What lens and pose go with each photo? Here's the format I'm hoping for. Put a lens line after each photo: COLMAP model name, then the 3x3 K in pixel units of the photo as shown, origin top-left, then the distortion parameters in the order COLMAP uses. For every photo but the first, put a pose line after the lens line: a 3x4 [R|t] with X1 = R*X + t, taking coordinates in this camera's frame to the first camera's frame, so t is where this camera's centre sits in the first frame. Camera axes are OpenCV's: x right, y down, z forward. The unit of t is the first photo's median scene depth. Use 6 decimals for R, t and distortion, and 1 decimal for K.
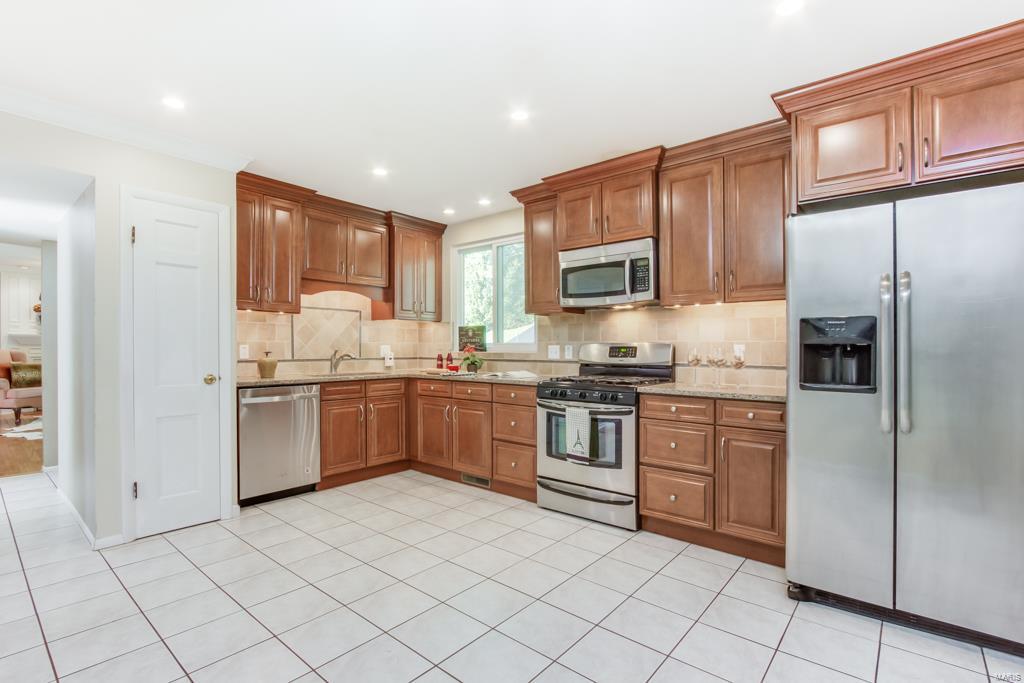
lens RADIAL K [[474.2, 0, 507.6], [0, 474.2, 346.3], [0, 0, 1]] dist [-0.000431, -0.000144]
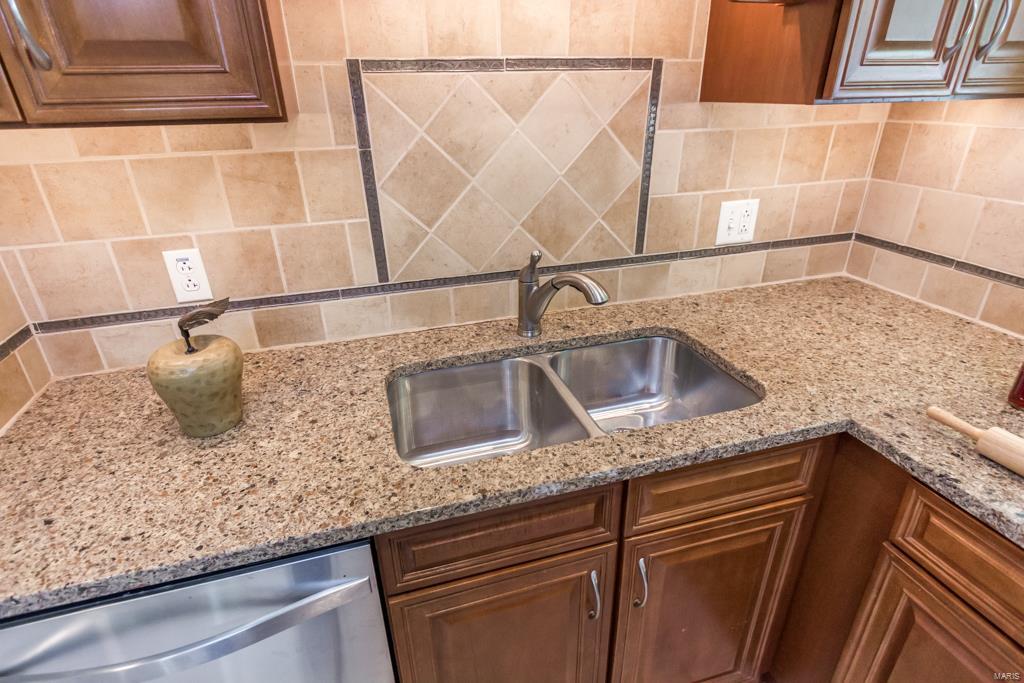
lens RADIAL K [[518.0, 0, 501.5], [0, 518.0, 340.1], [0, 0, 1]] dist [0.000452, 0.000213]
pose [[0.821075, 0.228508, -0.523087, -0.207243], [0.023280, 0.902210, 0.430668, -0.061963], [0.570345, -0.365789, 0.735463, 0.712797]]
